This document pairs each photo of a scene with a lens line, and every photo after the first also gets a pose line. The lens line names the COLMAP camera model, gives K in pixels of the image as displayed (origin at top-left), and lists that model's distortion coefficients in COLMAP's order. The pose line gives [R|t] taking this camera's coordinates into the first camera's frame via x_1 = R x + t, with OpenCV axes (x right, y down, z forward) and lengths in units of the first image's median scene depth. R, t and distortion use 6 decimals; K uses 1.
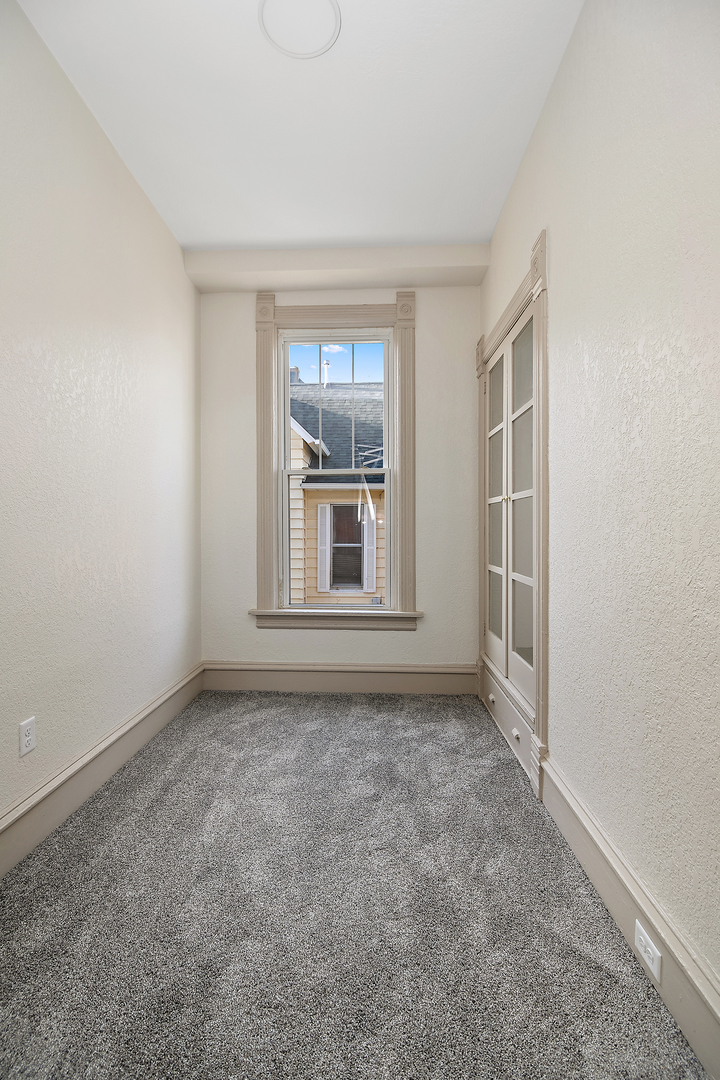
lens RADIAL K [[484.6, 0, 355.2], [0, 484.6, 538.6], [0, 0, 1]] dist [0.000750, -0.008538]
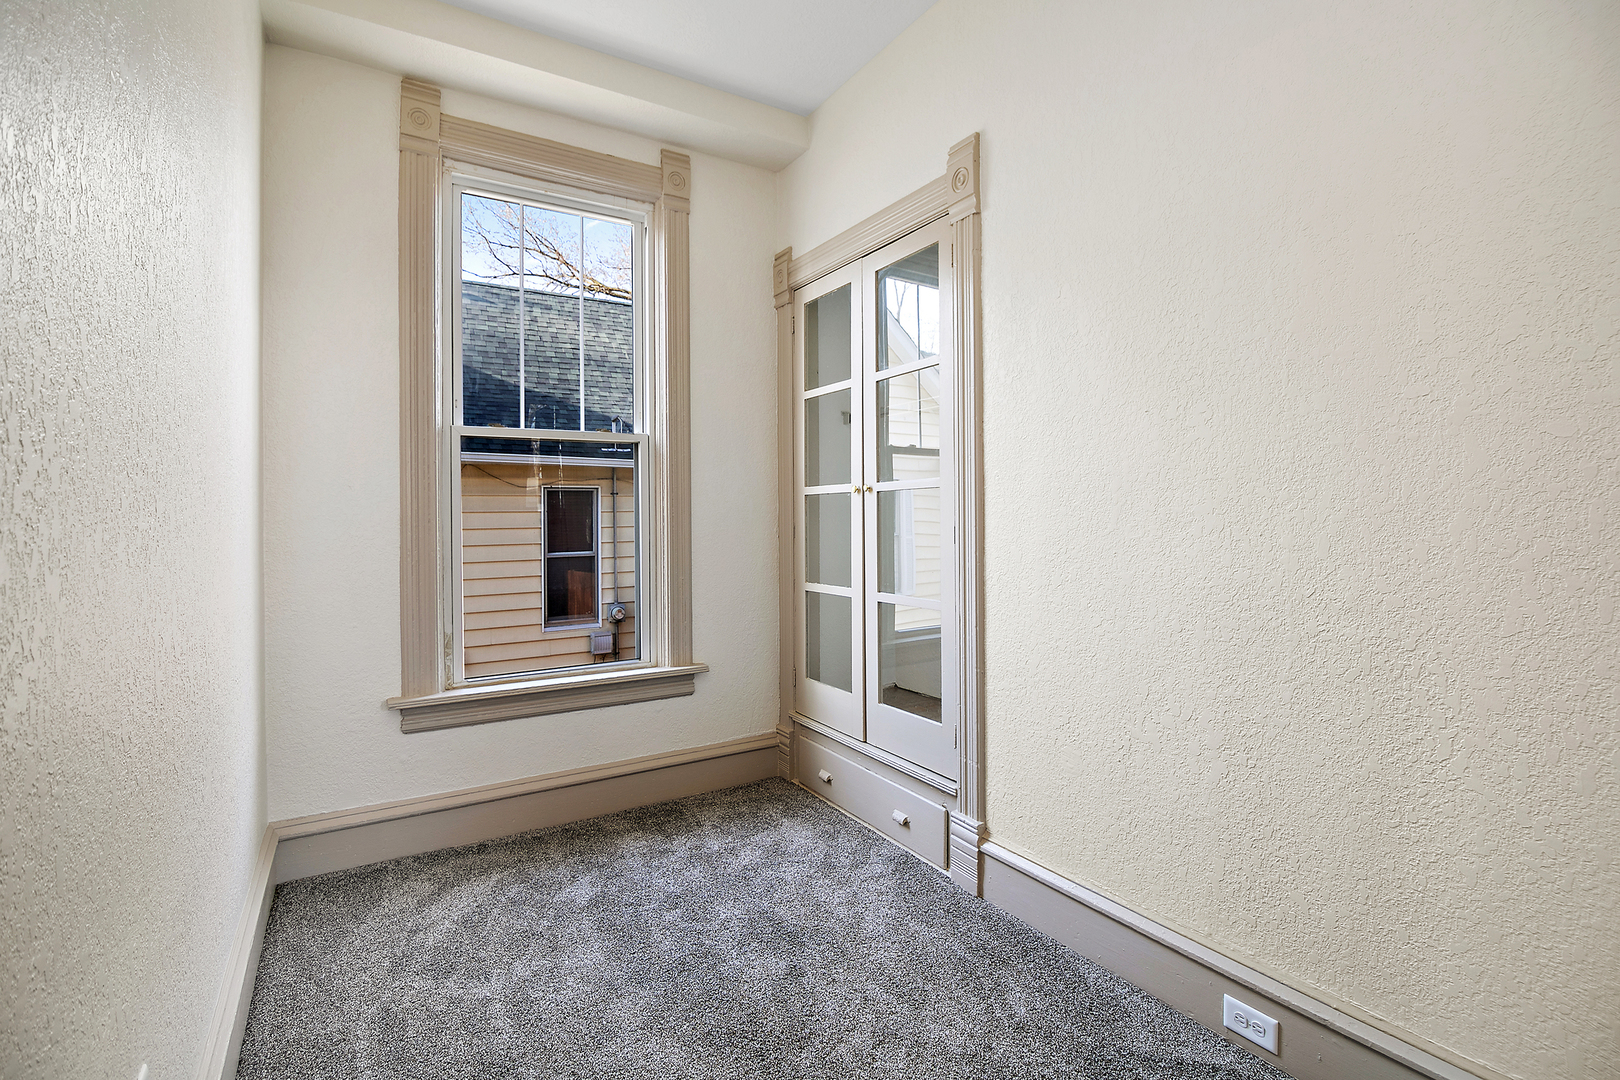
lens RADIAL K [[729.8, 0, 807.9], [0, 729.8, 535.1], [0, 0, 1]] dist [0.001961, -0.013212]
pose [[0.830539, -0.021772, 0.556535, -0.287388], [0.024994, 0.999686, 0.001809, -0.015737], [-0.556399, 0.012408, 0.830822, 0.133604]]
